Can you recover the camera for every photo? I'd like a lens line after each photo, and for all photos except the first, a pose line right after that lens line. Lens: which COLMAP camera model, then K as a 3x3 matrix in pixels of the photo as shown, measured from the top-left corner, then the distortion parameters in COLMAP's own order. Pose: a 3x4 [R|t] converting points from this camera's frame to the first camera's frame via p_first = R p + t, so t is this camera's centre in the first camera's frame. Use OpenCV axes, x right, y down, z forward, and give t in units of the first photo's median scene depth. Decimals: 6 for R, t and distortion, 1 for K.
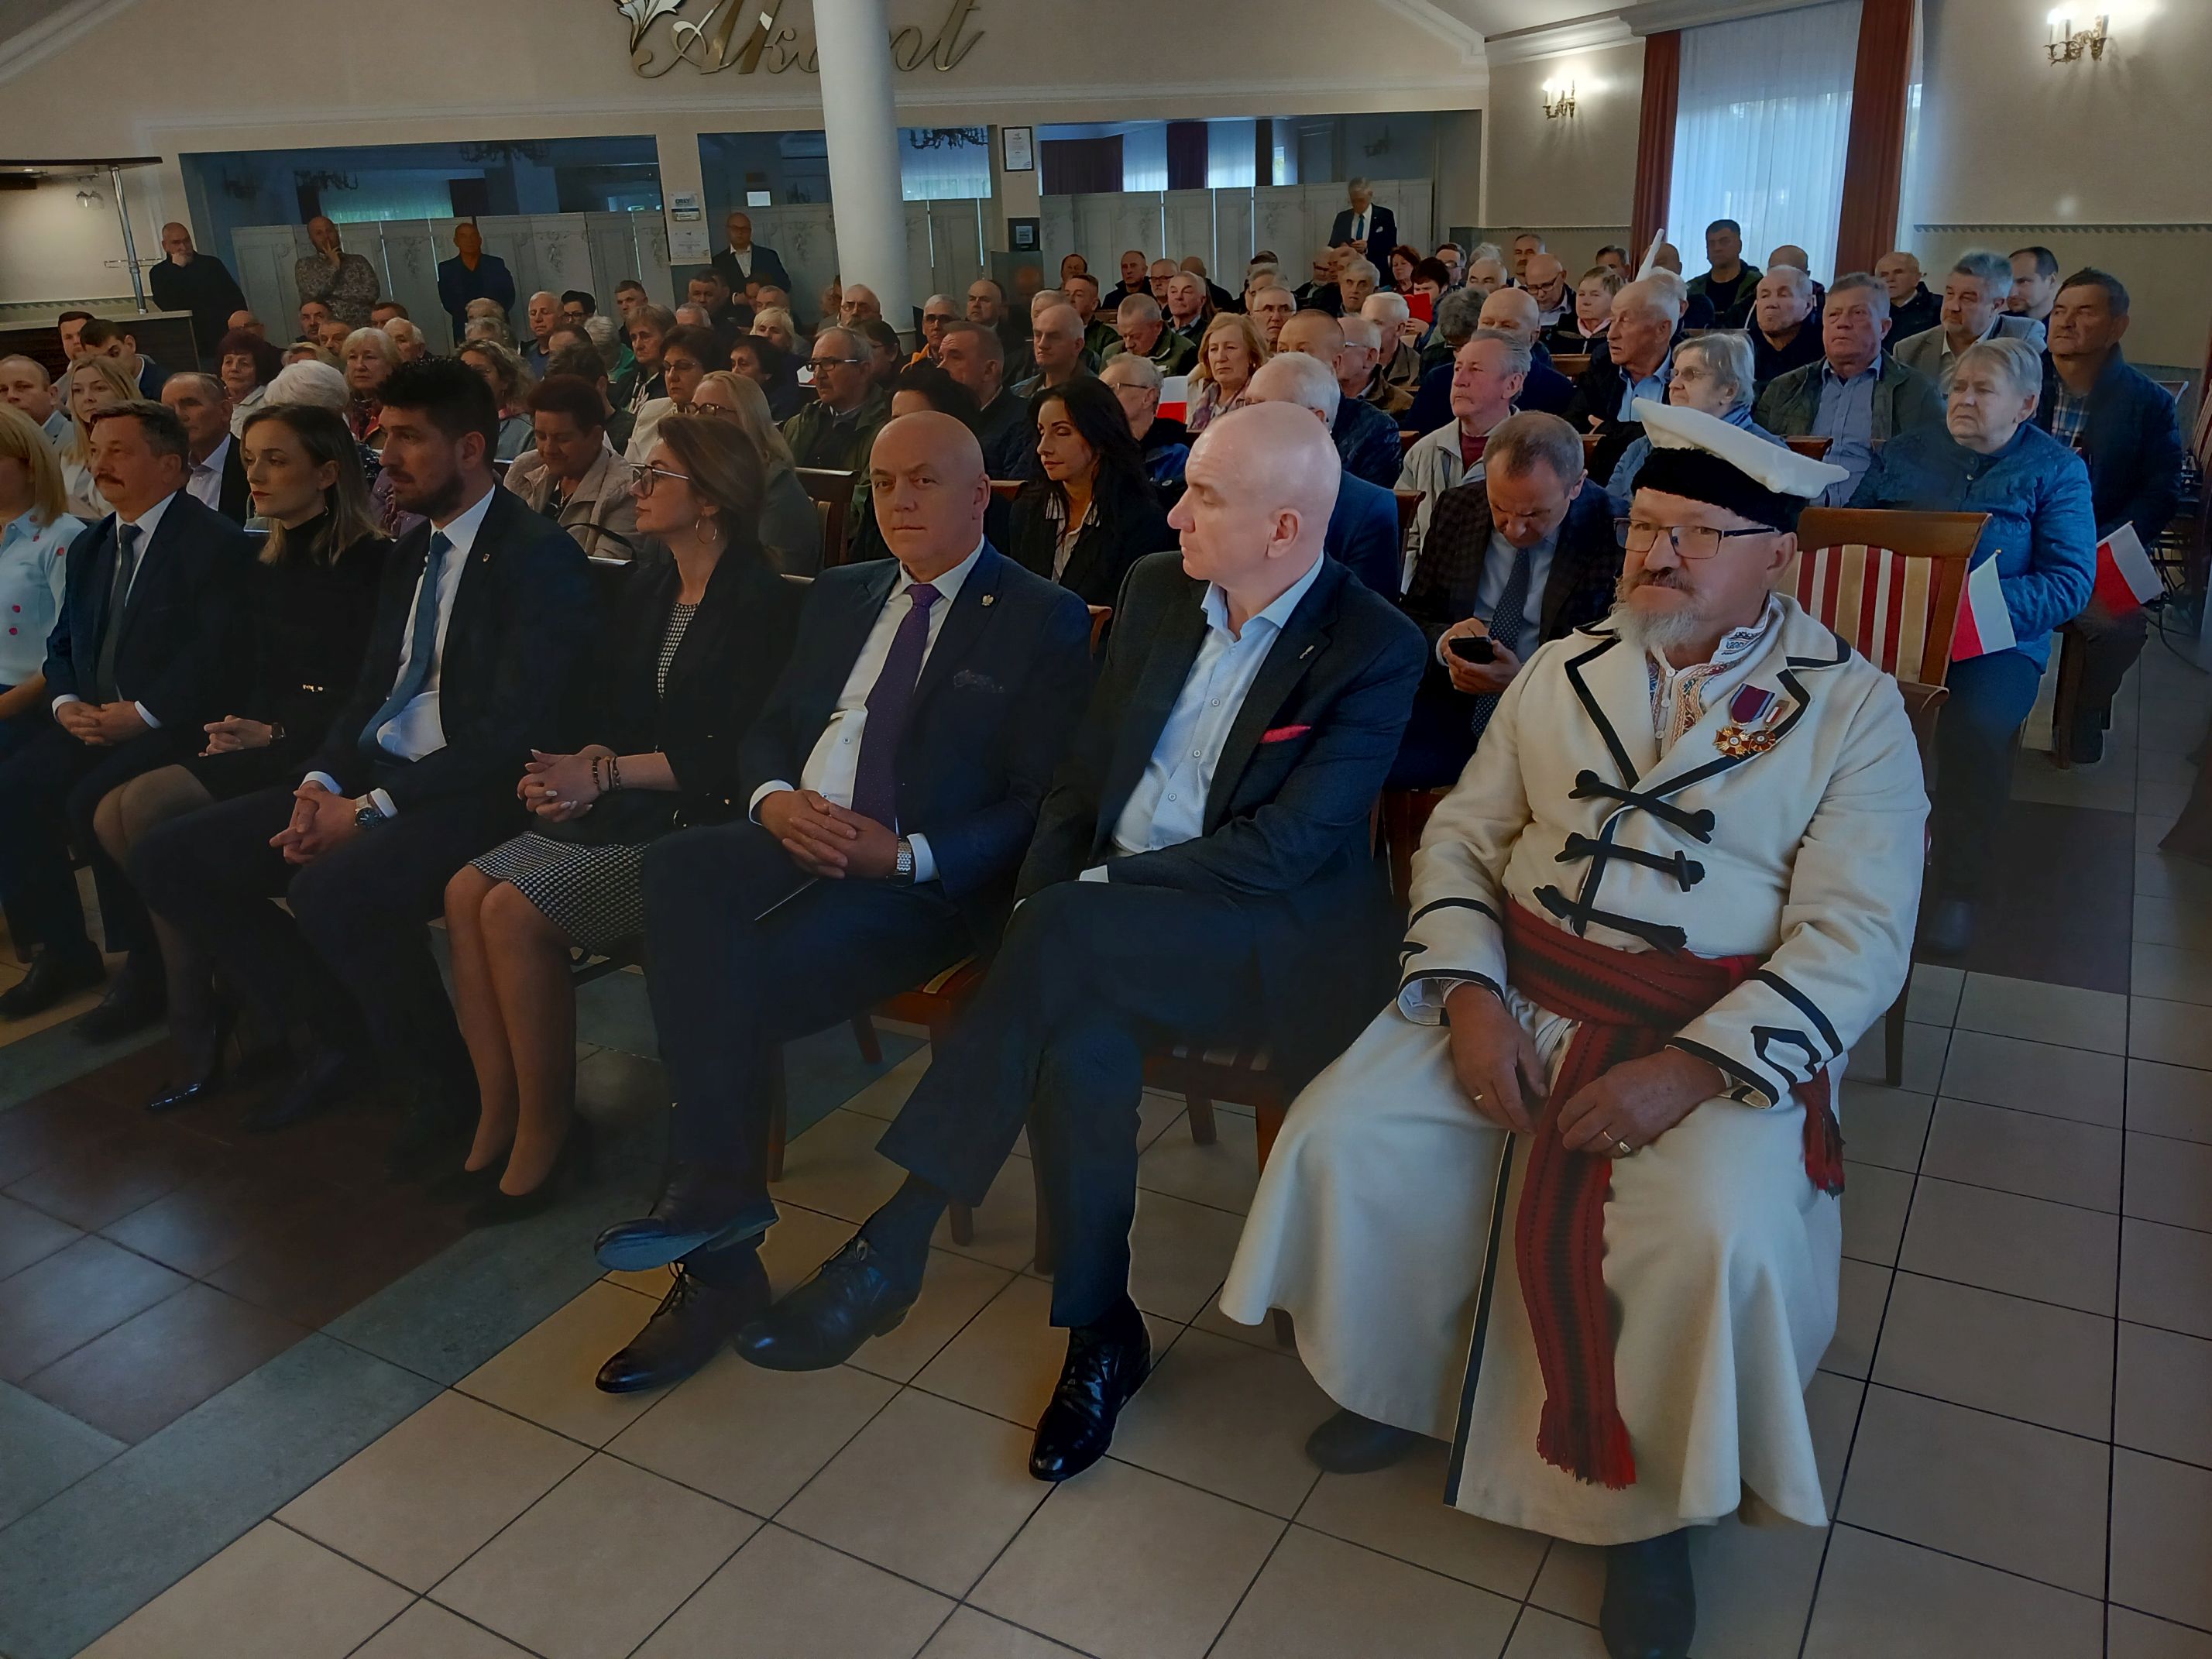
lens RADIAL K [[1688.2, 0, 1106.0], [0, 1688.2, 829.5], [0, 0, 1]] dist [0.103092, -0.210093]
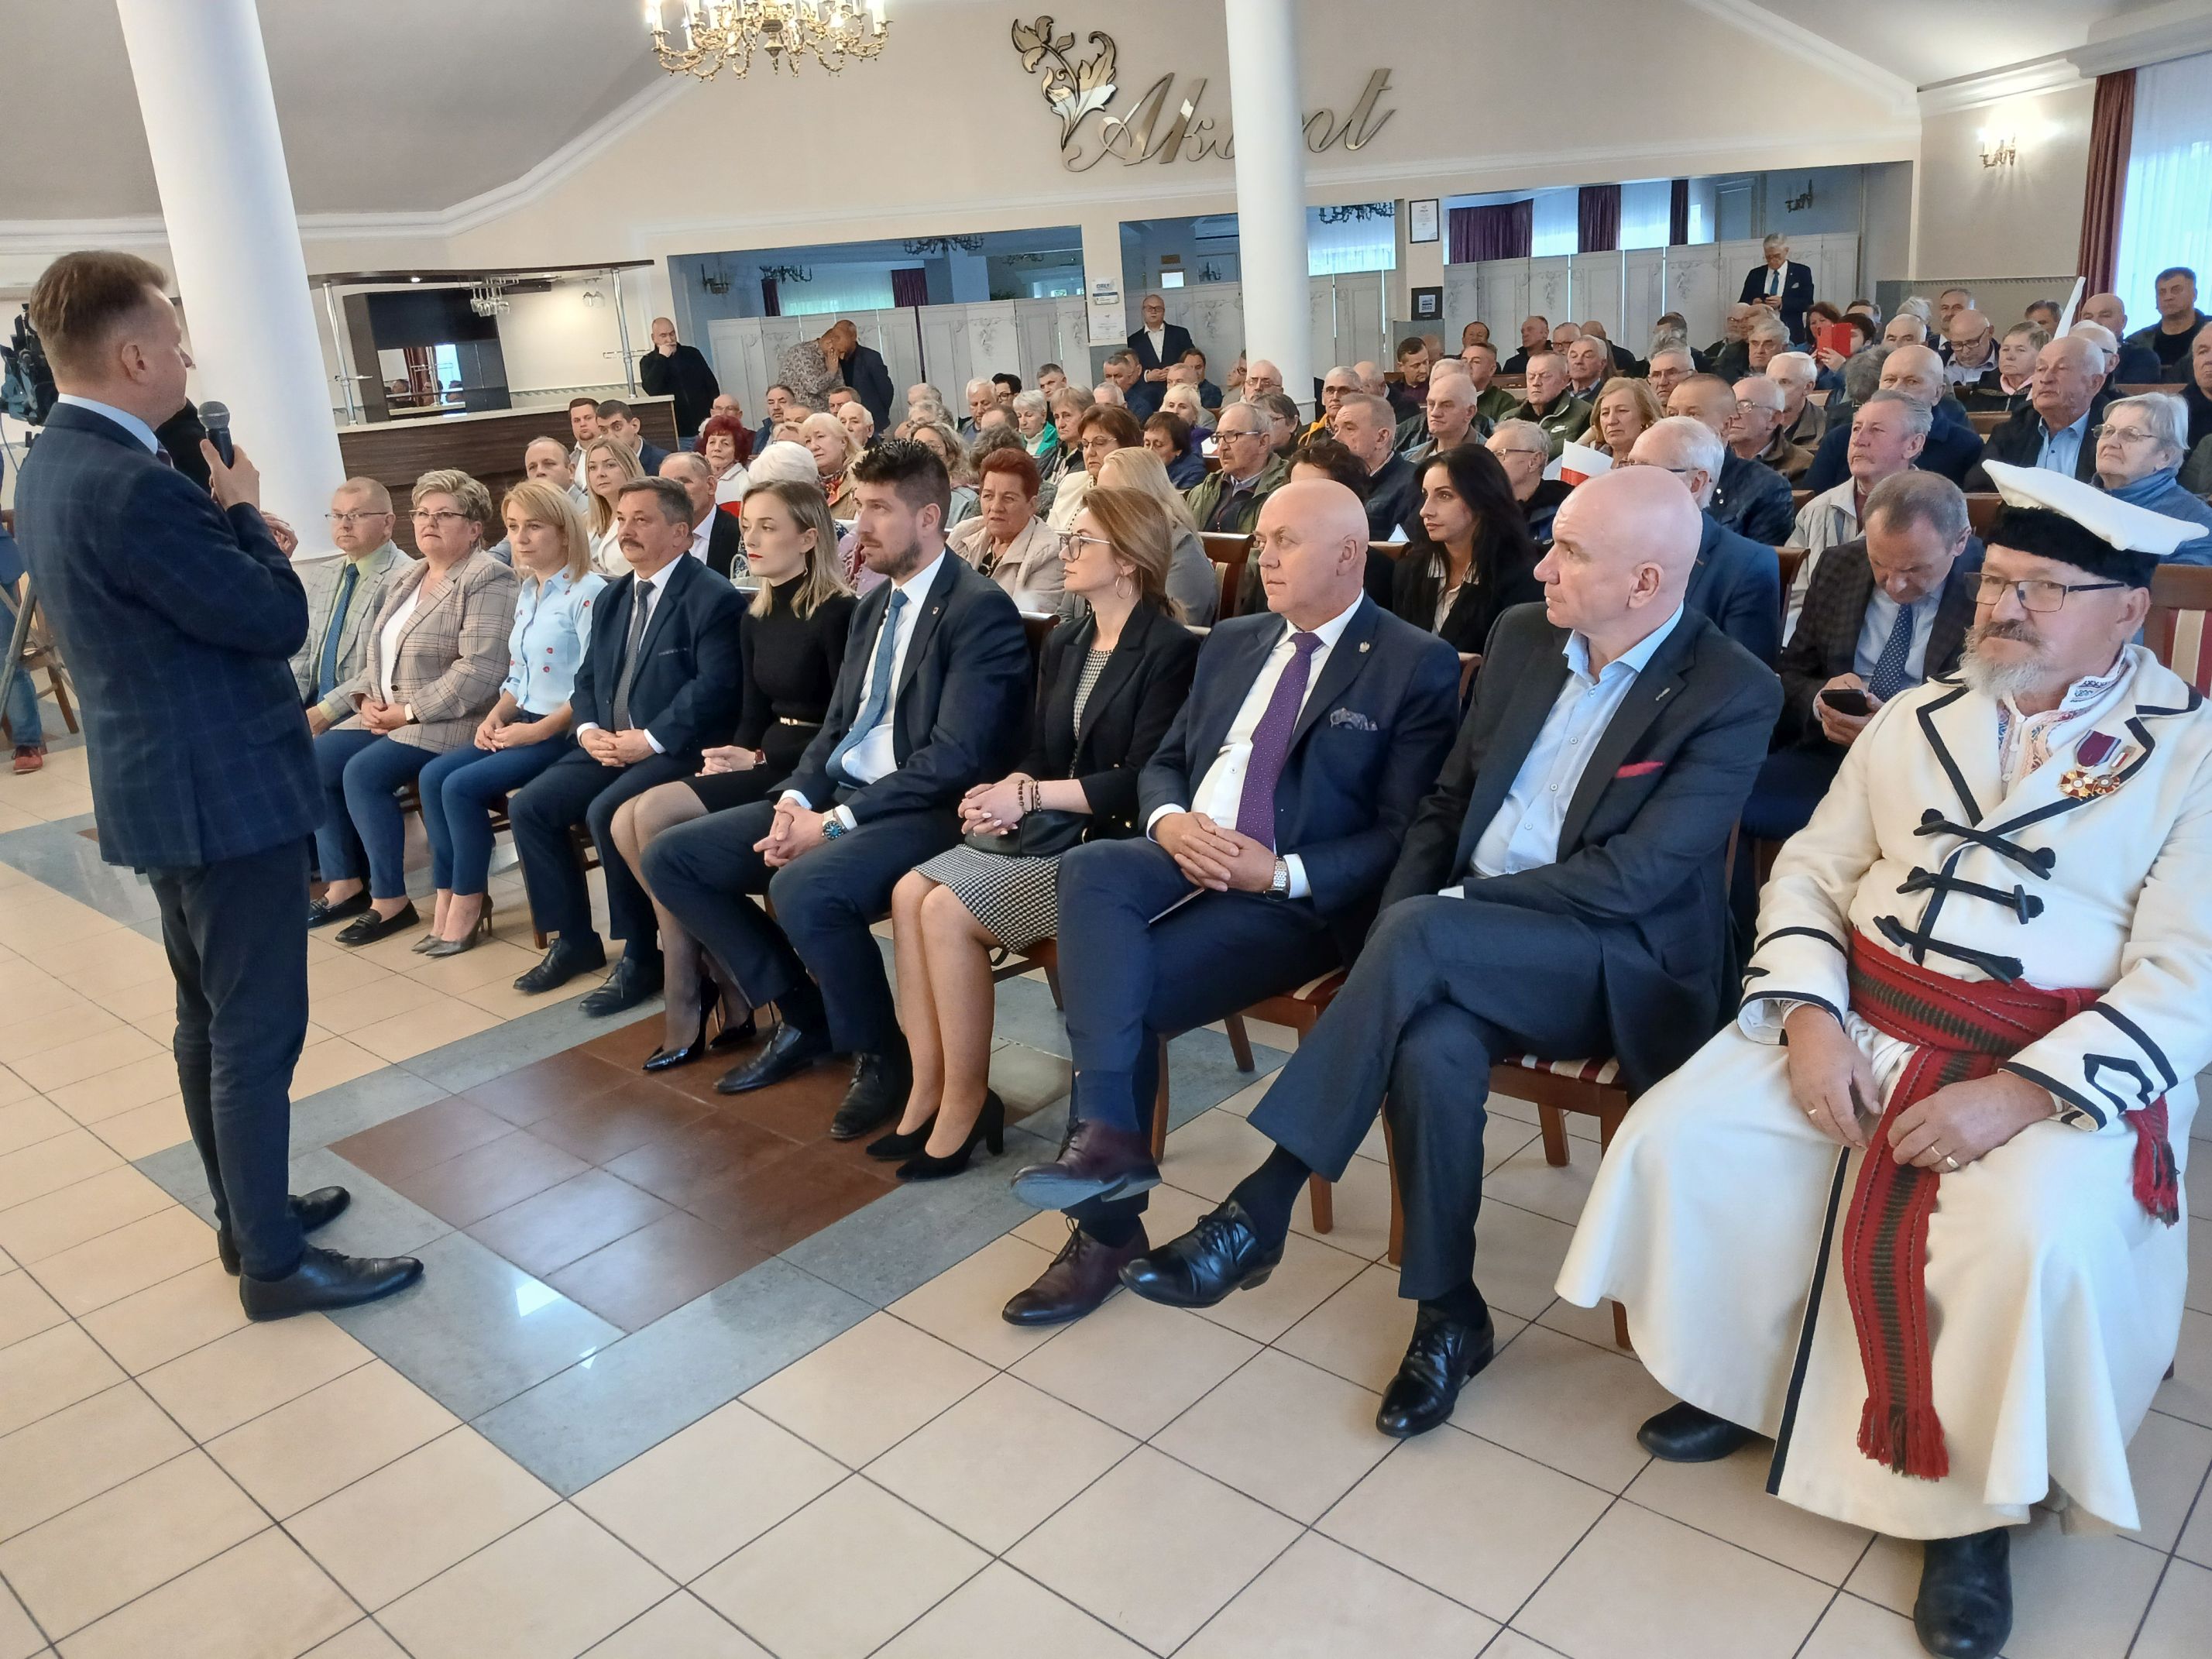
lens RADIAL K [[1692.2, 0, 1117.4], [0, 1692.2, 833.5], [0, 0, 1]] dist [0.092816, -0.174935]
pose [[0.975693, 0.033781, -0.216521, 0.012824], [-0.041191, 0.998707, -0.029799, 0.021174], [0.215234, 0.037993, 0.975823, -0.094100]]
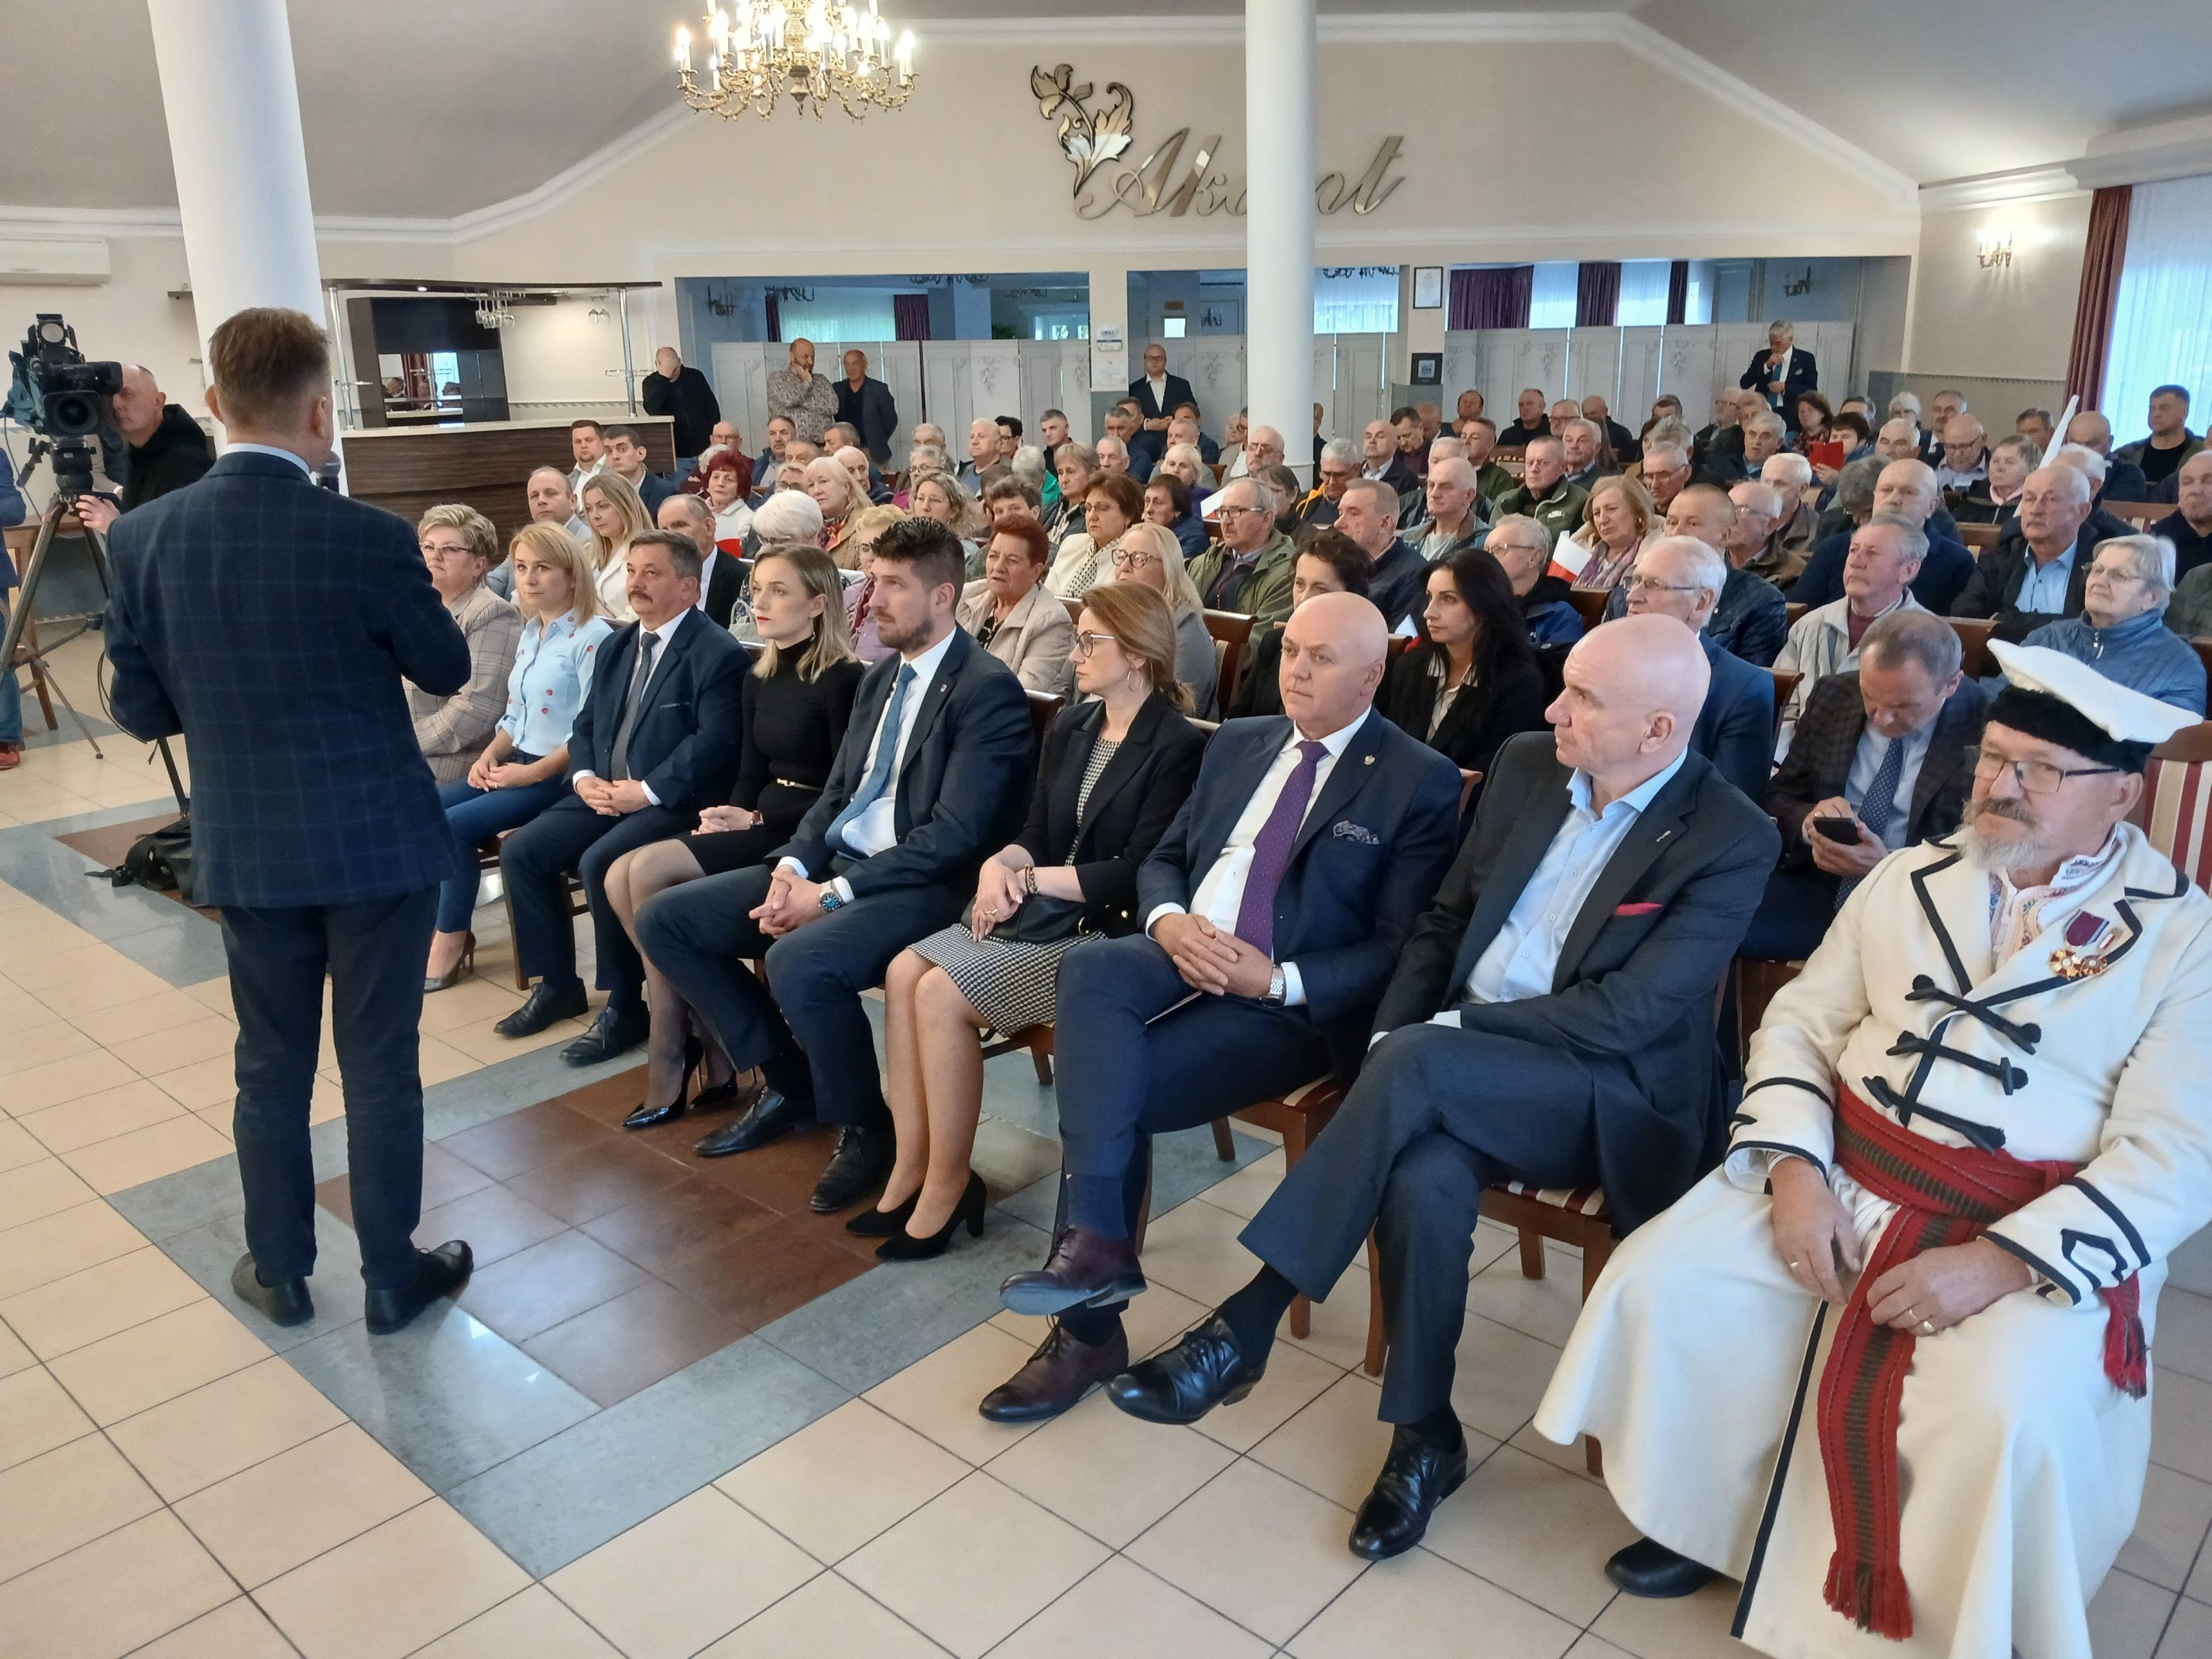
lens RADIAL K [[1697.9, 0, 1118.6], [0, 1697.9, 828.2], [0, 0, 1]] dist [0.092002, -0.174798]
pose [[0.976534, 0.081701, -0.199264, -0.004310], [-0.093441, 0.994357, -0.050224, -0.015408], [0.194036, 0.067664, 0.978658, -0.112850]]
